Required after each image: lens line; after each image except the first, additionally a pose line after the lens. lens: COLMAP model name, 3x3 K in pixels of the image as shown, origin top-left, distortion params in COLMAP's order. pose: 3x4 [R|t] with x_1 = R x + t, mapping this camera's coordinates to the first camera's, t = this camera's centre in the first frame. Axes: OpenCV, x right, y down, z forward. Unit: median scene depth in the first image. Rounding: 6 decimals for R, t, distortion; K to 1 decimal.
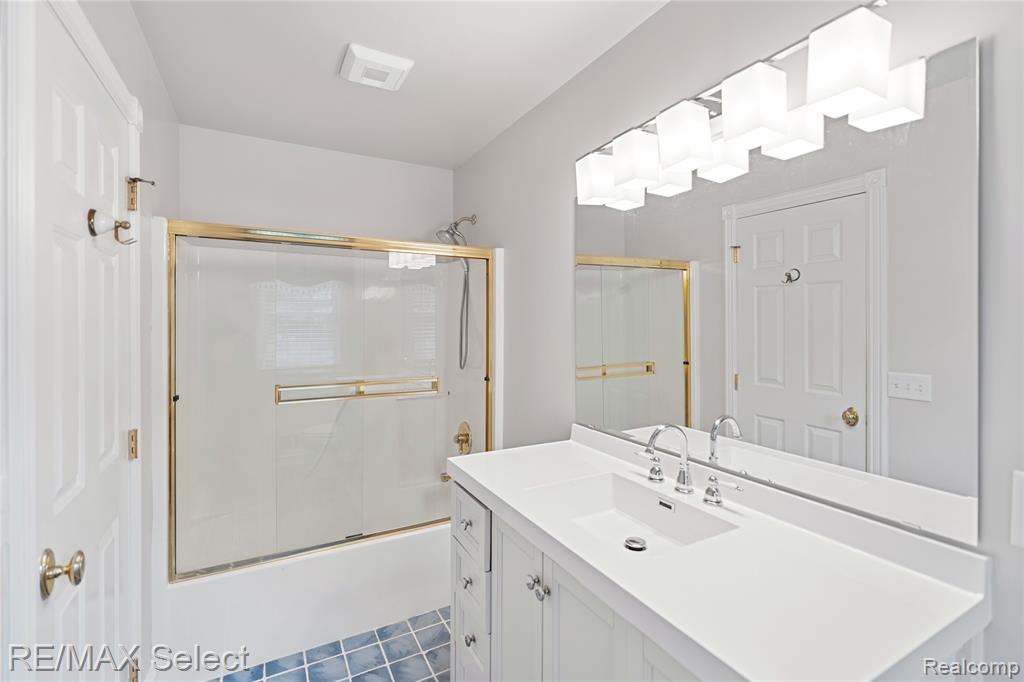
lens RADIAL K [[462.6, 0, 521.4], [0, 462.6, 328.6], [0, 0, 1]] dist [-0.008245, 0.001857]
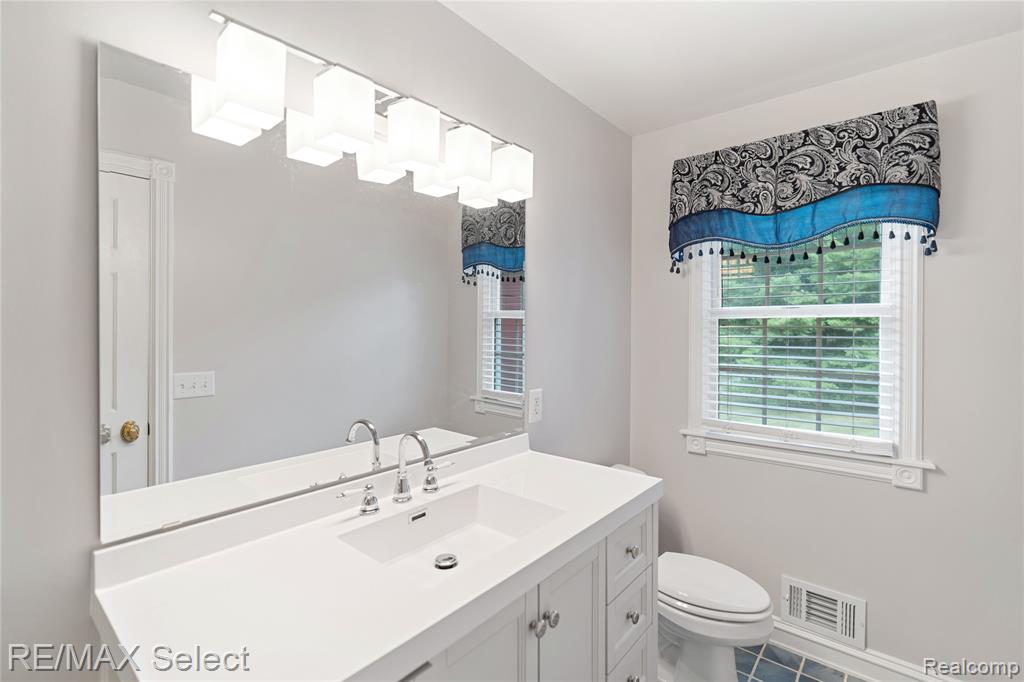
lens RADIAL K [[462.6, 0, 521.4], [0, 462.6, 328.6], [0, 0, 1]] dist [-0.008245, 0.001857]
pose [[-0.356727, -0.002376, 0.934206, -0.629926], [-0.001558, 0.999997, 0.001948, -0.006808], [-0.934207, -0.000760, -0.356730, 1.104975]]
